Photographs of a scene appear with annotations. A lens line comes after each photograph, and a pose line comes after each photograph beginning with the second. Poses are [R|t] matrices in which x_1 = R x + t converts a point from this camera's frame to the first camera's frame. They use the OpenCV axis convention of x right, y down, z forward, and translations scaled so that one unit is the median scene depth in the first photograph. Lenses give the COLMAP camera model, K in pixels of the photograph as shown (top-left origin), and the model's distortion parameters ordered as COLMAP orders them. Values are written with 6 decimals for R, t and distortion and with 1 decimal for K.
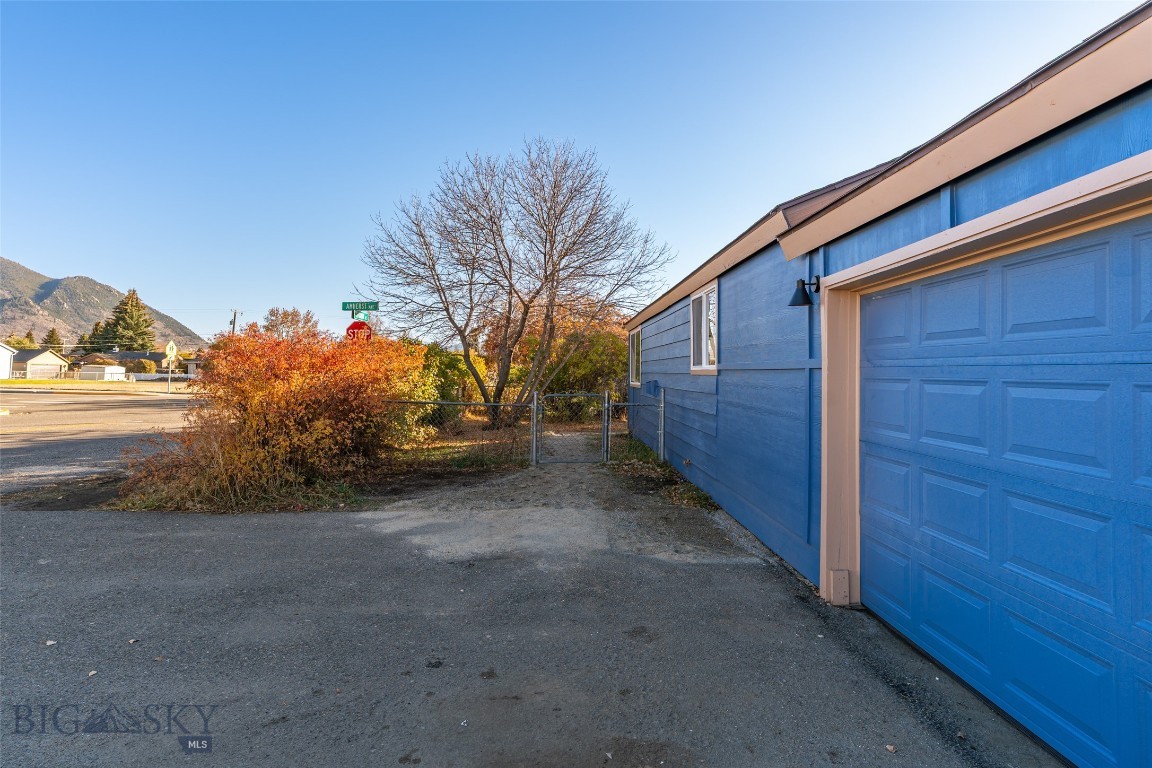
lens RADIAL K [[616.7, 0, 576.5], [0, 616.7, 375.1], [0, 0, 1]] dist [-0.005497, 0.004697]
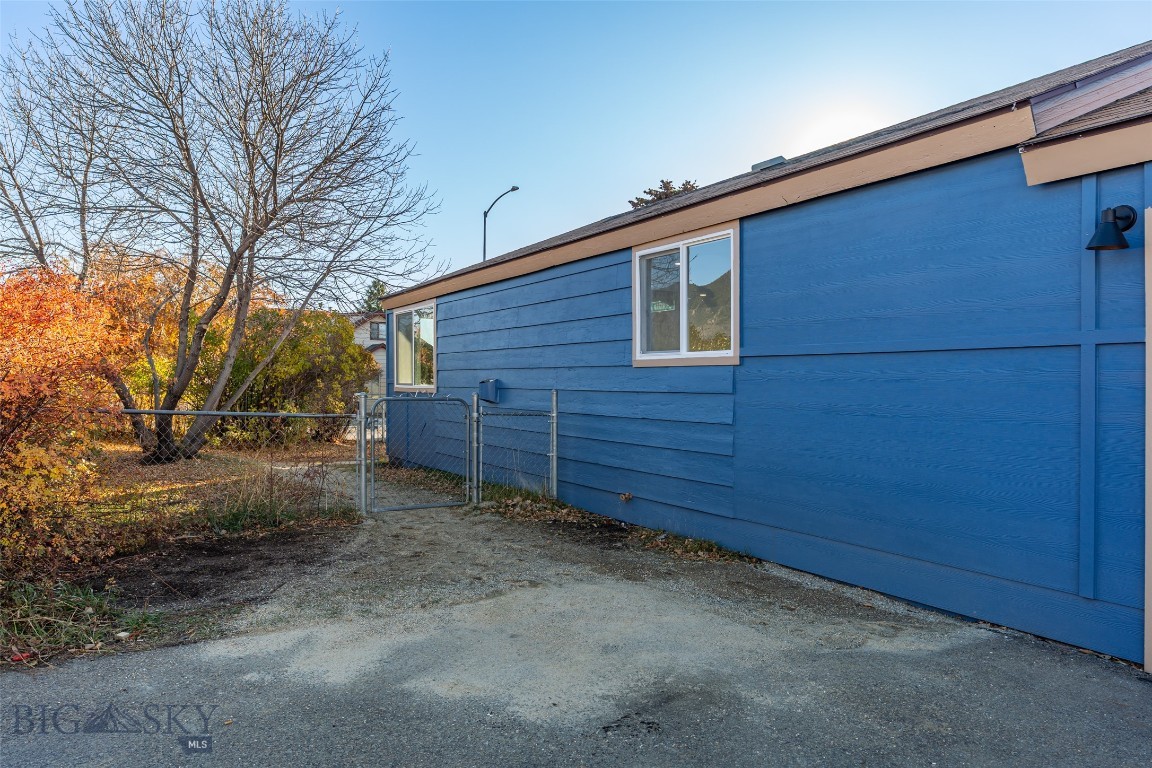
lens RADIAL K [[805.4, 0, 576.5], [0, 805.4, 391.0], [0, 0, 1]] dist [-0.005580, 0.003287]
pose [[0.872618, 0.006496, 0.488360, -0.354091], [-0.009287, 0.999951, 0.003293, 0.027850], [-0.488315, -0.007409, 0.872636, 0.313167]]
